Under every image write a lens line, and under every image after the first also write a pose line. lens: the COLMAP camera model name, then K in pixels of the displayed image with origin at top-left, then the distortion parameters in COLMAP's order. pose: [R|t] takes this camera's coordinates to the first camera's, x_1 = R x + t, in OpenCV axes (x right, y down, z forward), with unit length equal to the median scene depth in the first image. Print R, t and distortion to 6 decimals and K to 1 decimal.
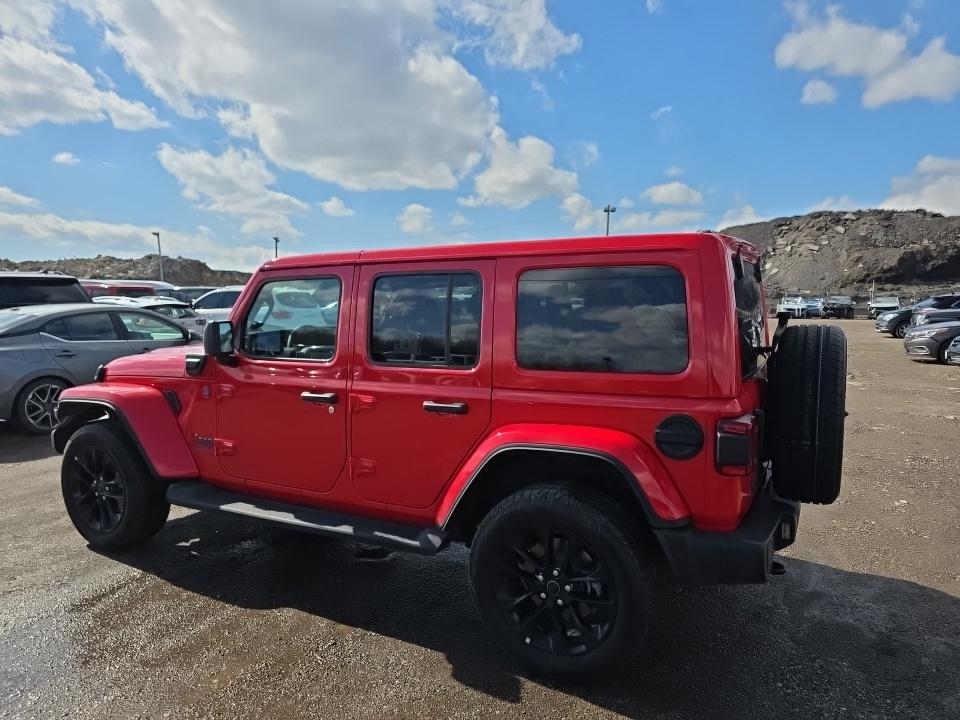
lens RADIAL K [[653.8, 0, 483.0], [0, 653.8, 361.6], [0, 0, 1]] dist [0.036622, -0.030975]
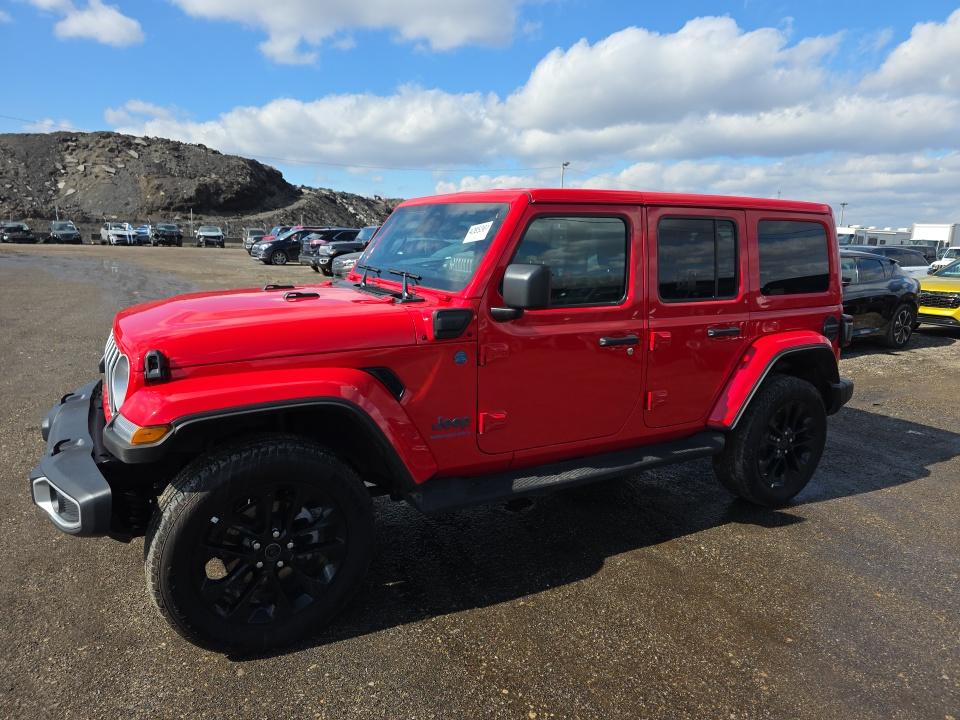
lens RADIAL K [[653.8, 0, 479.6], [0, 653.8, 357.0], [0, 0, 1]] dist [0.036622, -0.030975]
pose [[0.514809, -0.136383, 0.846387, -1.229140], [0.047870, 0.990298, 0.130456, -0.060667], [-0.855968, -0.026644, 0.516342, 0.691723]]
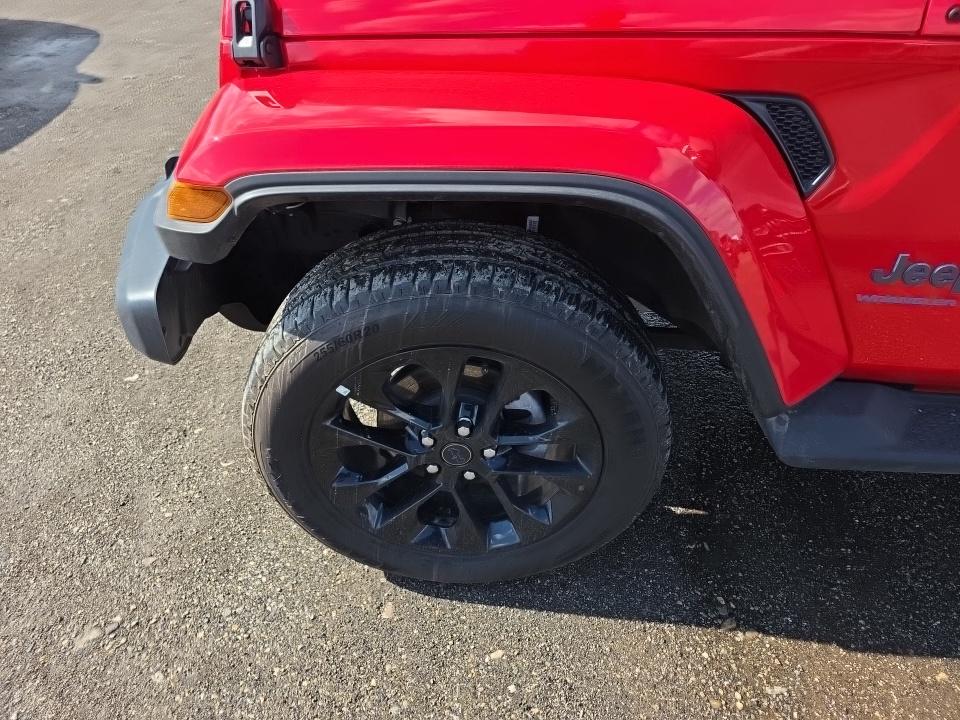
lens RADIAL K [[653.8, 0, 483.7], [0, 653.8, 362.8], [0, 0, 1]] dist [0.036622, -0.030975]
pose [[0.875323, -0.276423, 0.396737, -0.858224], [0.011870, 0.832522, 0.553865, -0.011752], [-0.483393, -0.480101, 0.732007, 1.021646]]
